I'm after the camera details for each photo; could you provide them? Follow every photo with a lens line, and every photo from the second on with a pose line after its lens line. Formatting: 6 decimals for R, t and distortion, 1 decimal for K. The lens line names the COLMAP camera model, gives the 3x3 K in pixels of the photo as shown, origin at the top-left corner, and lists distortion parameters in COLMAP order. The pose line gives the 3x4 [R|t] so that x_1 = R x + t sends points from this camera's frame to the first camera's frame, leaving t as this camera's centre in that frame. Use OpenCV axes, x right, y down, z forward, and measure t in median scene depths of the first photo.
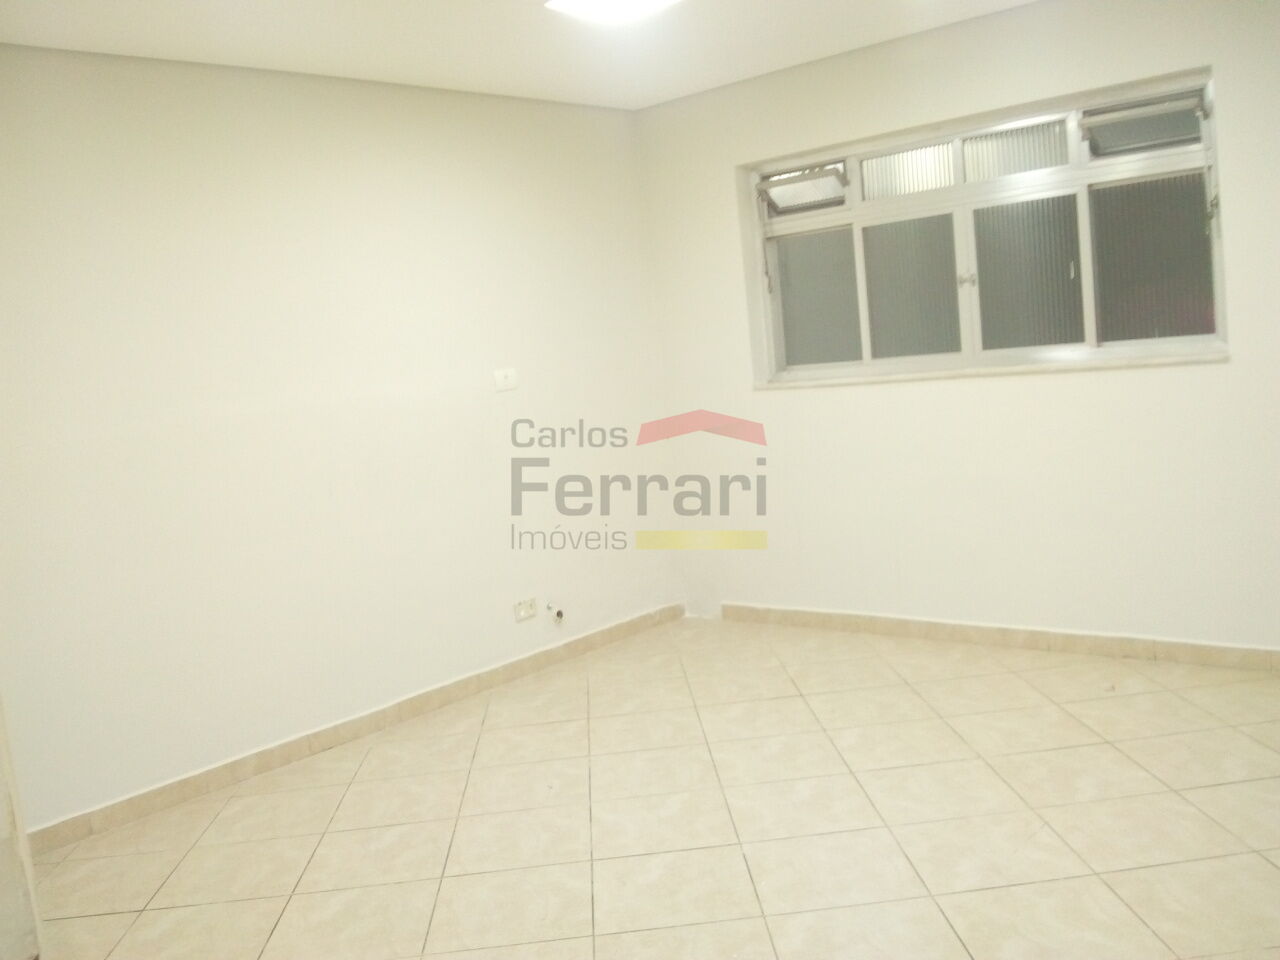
lens RADIAL K [[1137.9, 0, 628.0], [0, 1137.9, 484.8], [0, 0, 1]] dist [0.030540, -0.177141]
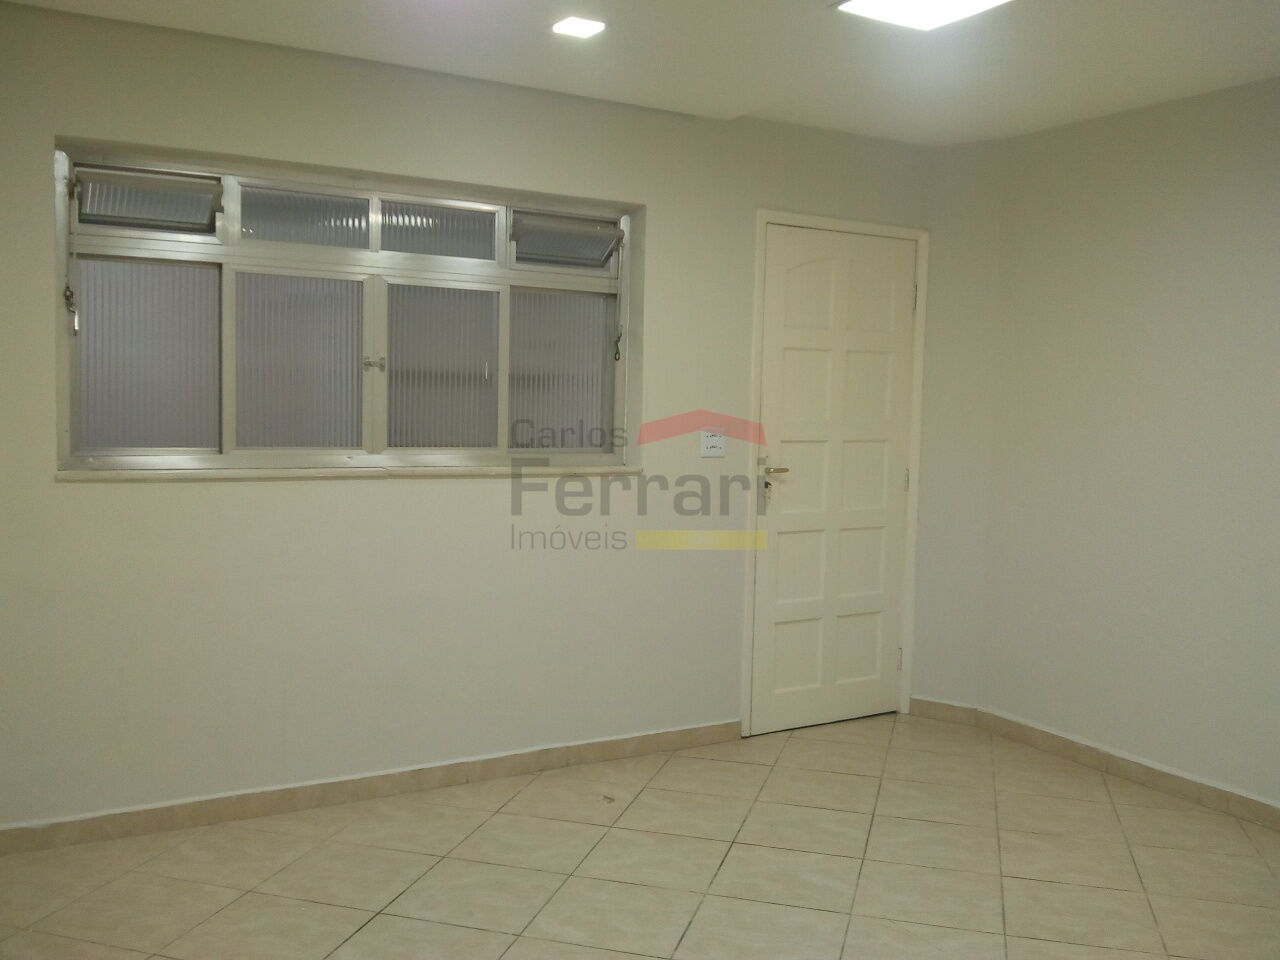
lens RADIAL K [[1137.9, 0, 628.0], [0, 1137.9, 484.8], [0, 0, 1]] dist [0.030540, -0.177141]
pose [[0.323840, 0.040321, 0.945252, -0.474492], [0.059618, 0.996236, -0.062921, -0.026802], [-0.944232, 0.076730, 0.320217, 0.600435]]
